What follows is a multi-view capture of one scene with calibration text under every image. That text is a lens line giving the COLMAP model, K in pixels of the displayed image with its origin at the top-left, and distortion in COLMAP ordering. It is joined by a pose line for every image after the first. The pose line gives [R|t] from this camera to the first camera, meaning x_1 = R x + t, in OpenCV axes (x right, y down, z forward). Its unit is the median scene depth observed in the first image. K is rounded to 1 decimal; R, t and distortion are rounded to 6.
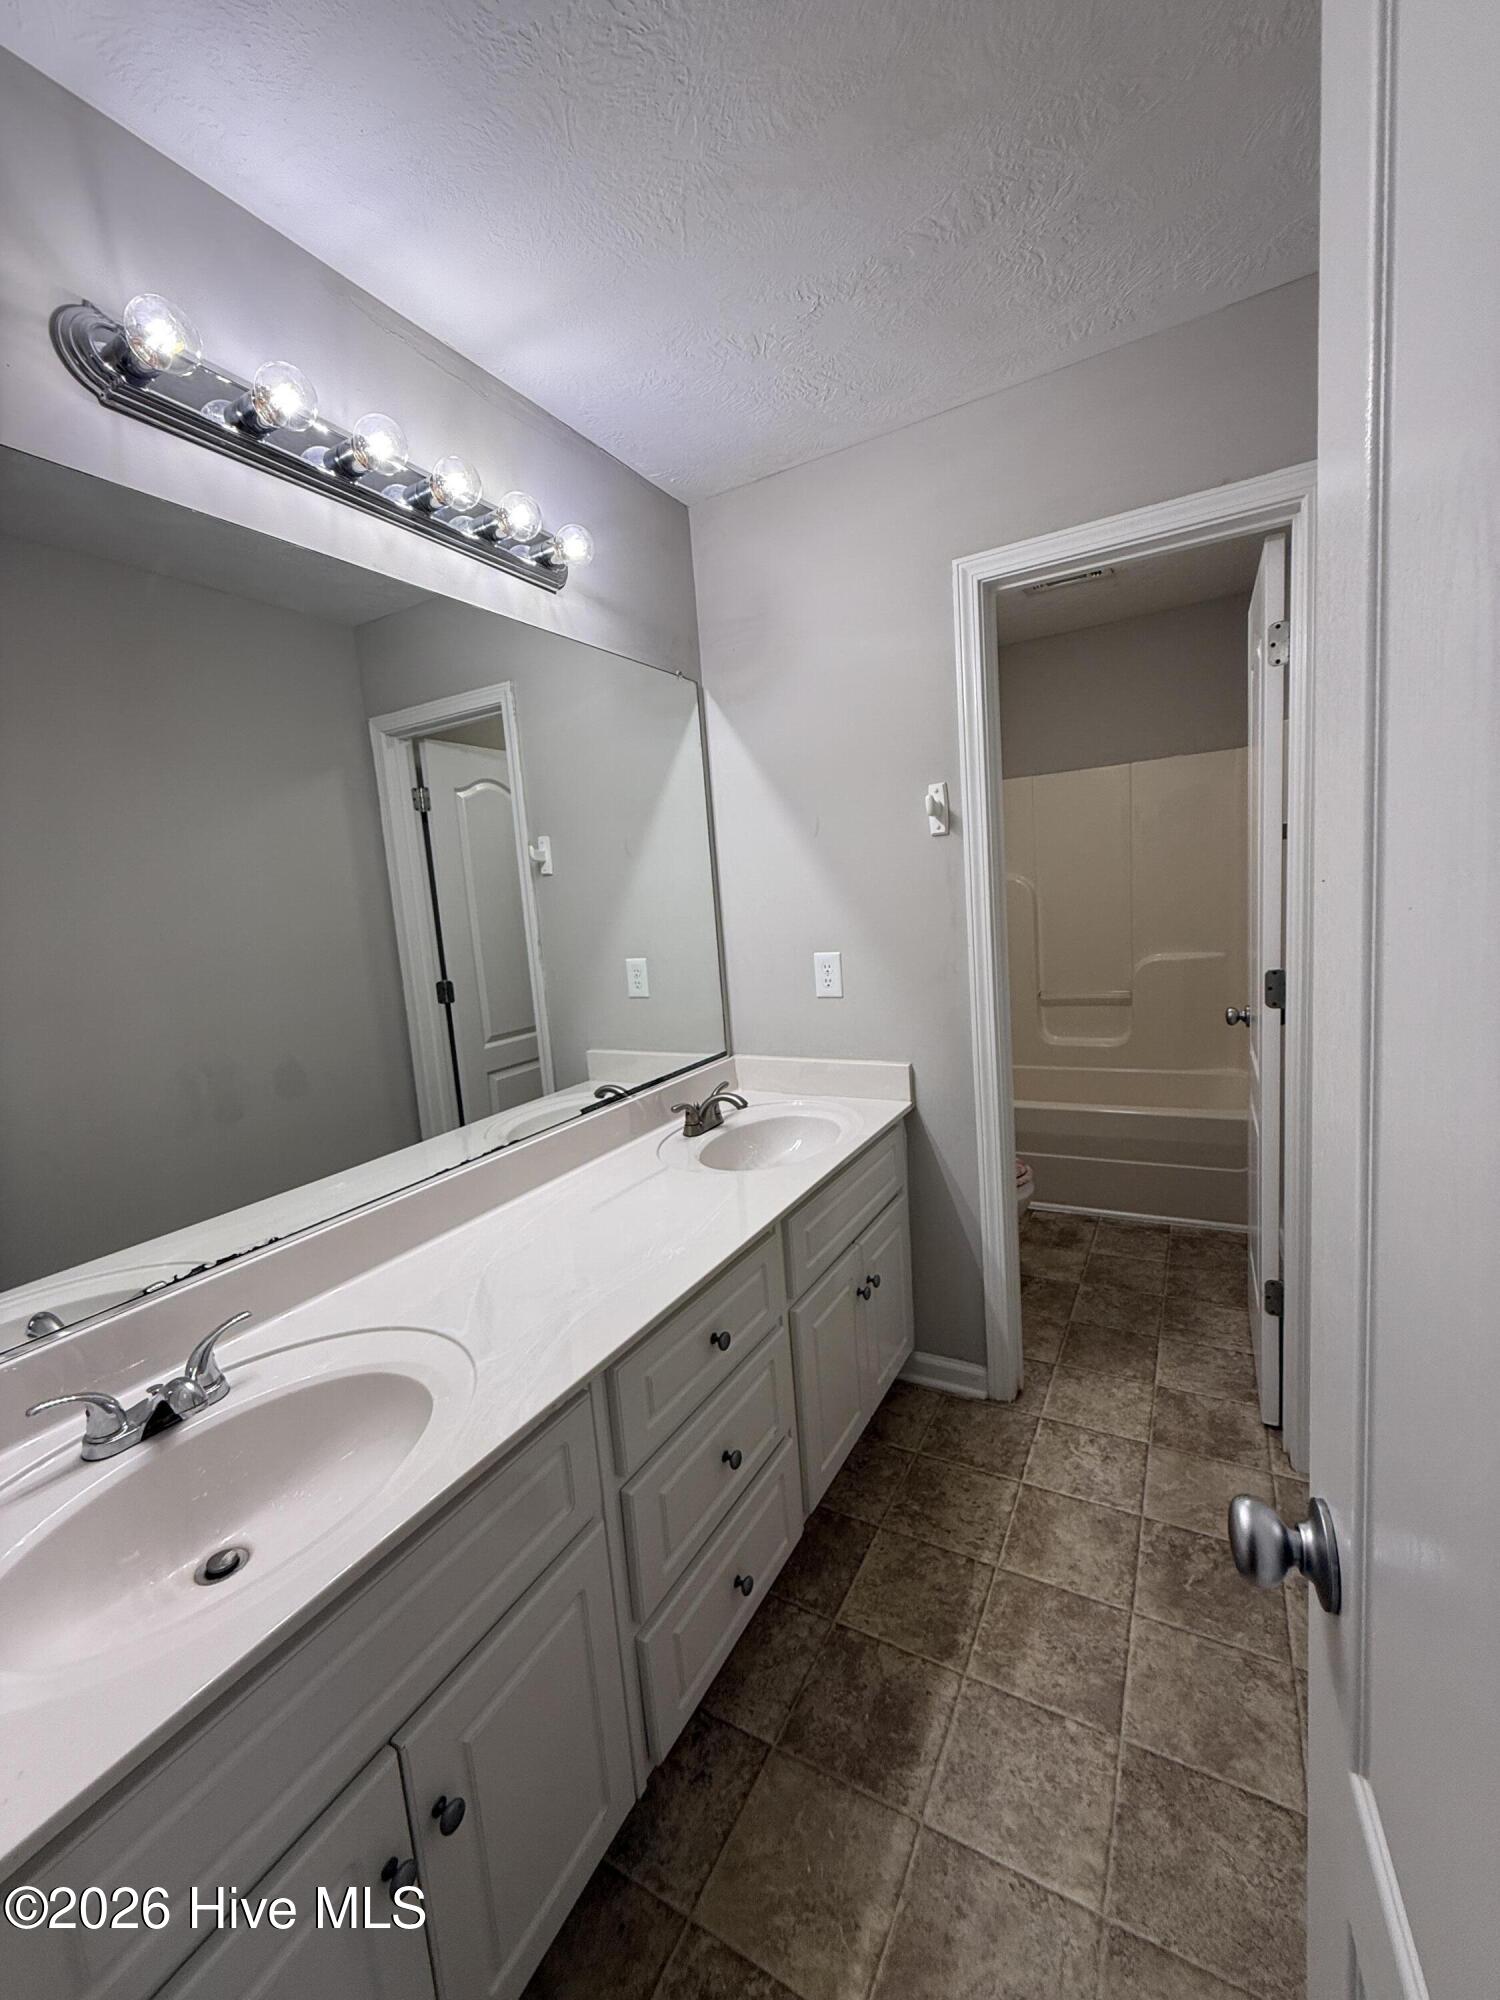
lens RADIAL K [[806.8, 0, 750.6], [0, 806.8, 992.1], [0, 0, 1]] dist [0.002543, 0.000538]
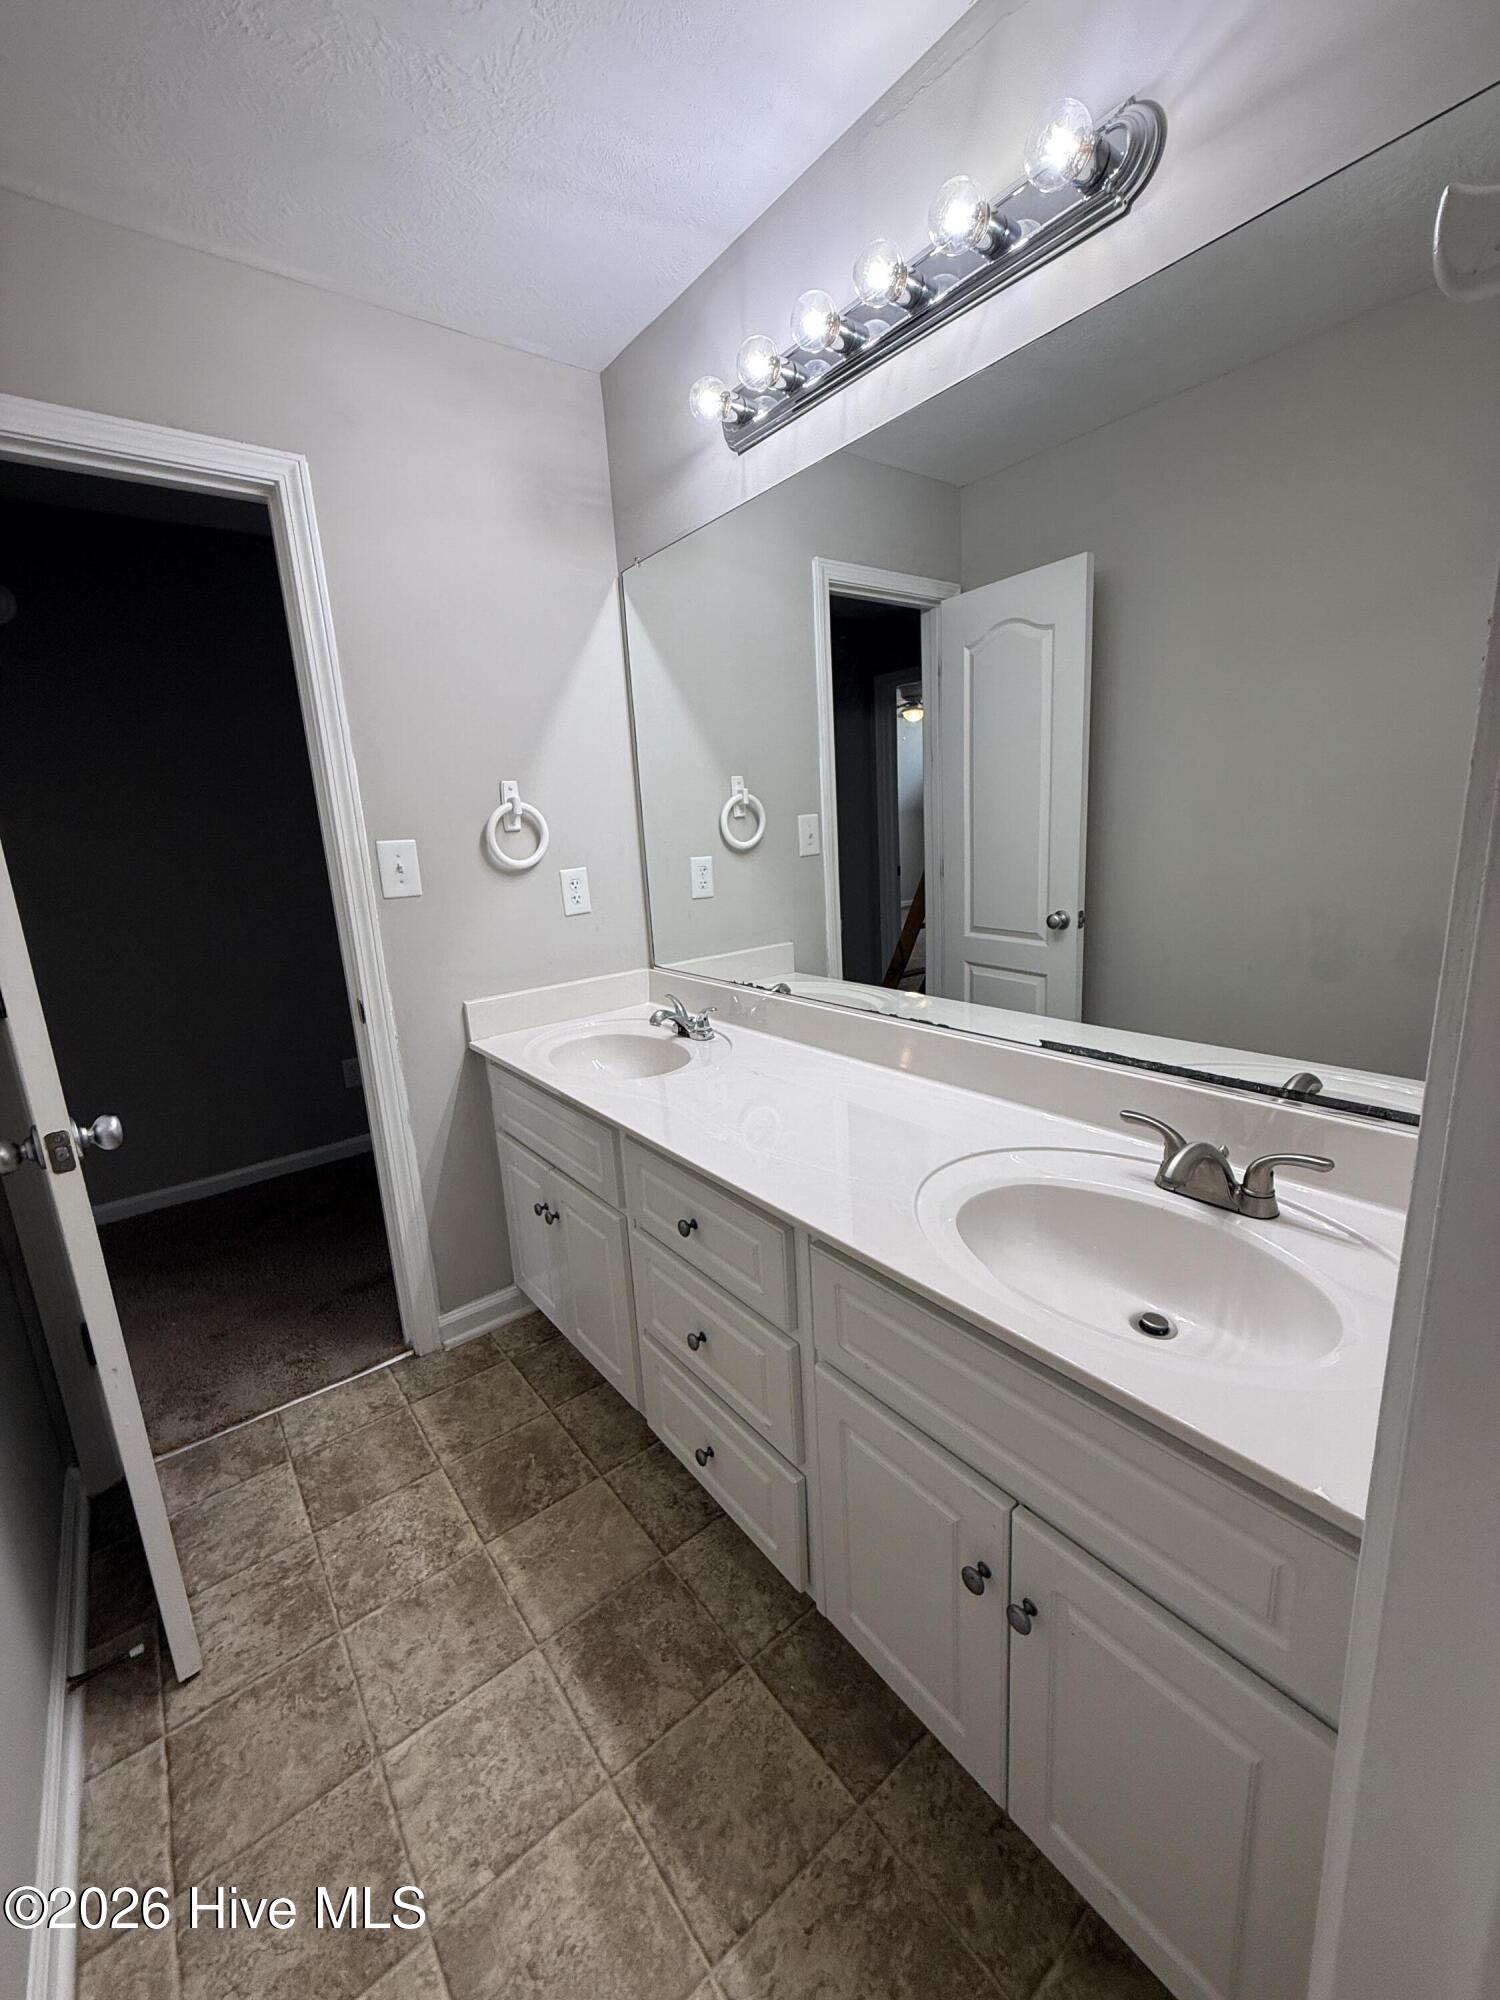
lens RADIAL K [[806.8, 0, 750.6], [0, 806.8, 992.1], [0, 0, 1]] dist [0.002543, 0.000538]
pose [[-0.378949, 0.290843, -0.878526, 0.762093], [-0.029976, 0.944973, 0.325771, -0.188061], [0.924932, 0.149785, -0.349379, 1.423096]]
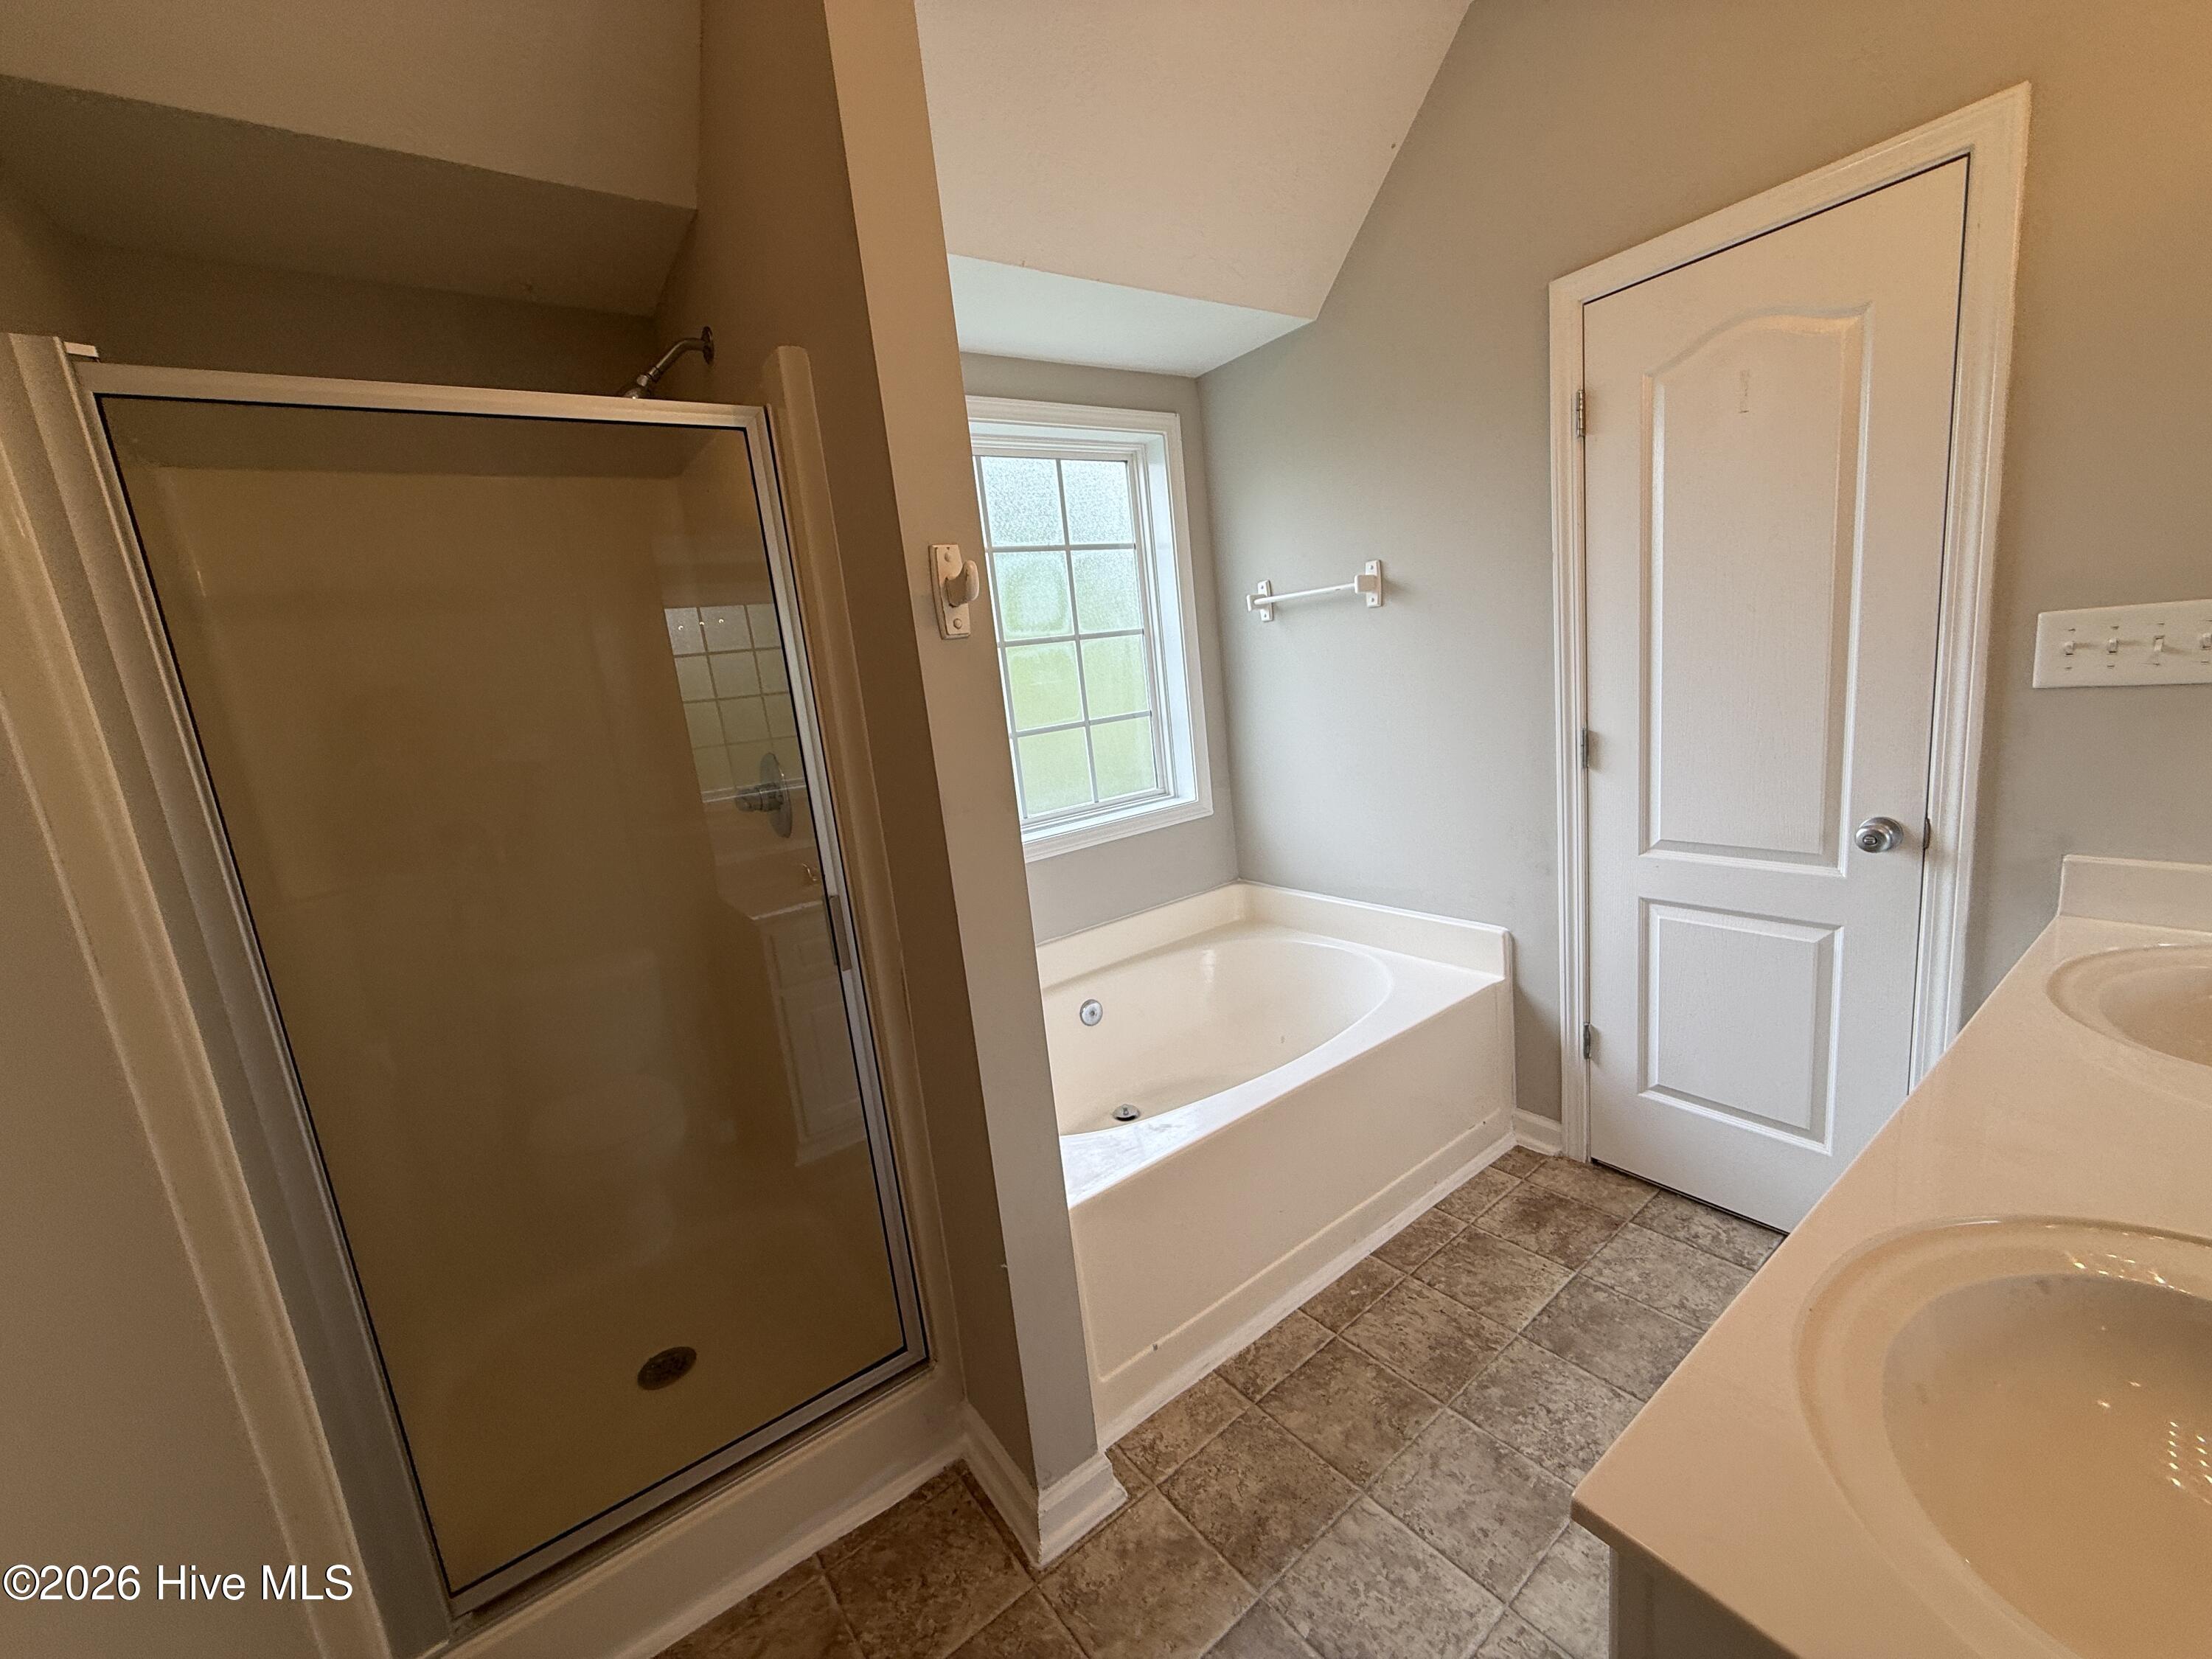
lens RADIAL K [[889.2, 0, 1099.3], [0, 889.2, 833.0], [0, 0, 1]] dist [0.002037, 0.000463]
pose [[-0.899630, 0.104686, 0.423918, 0.092415], [0.231629, 0.937396, 0.260072, -0.230138], [-0.370153, 0.332160, -0.867558, 1.684378]]
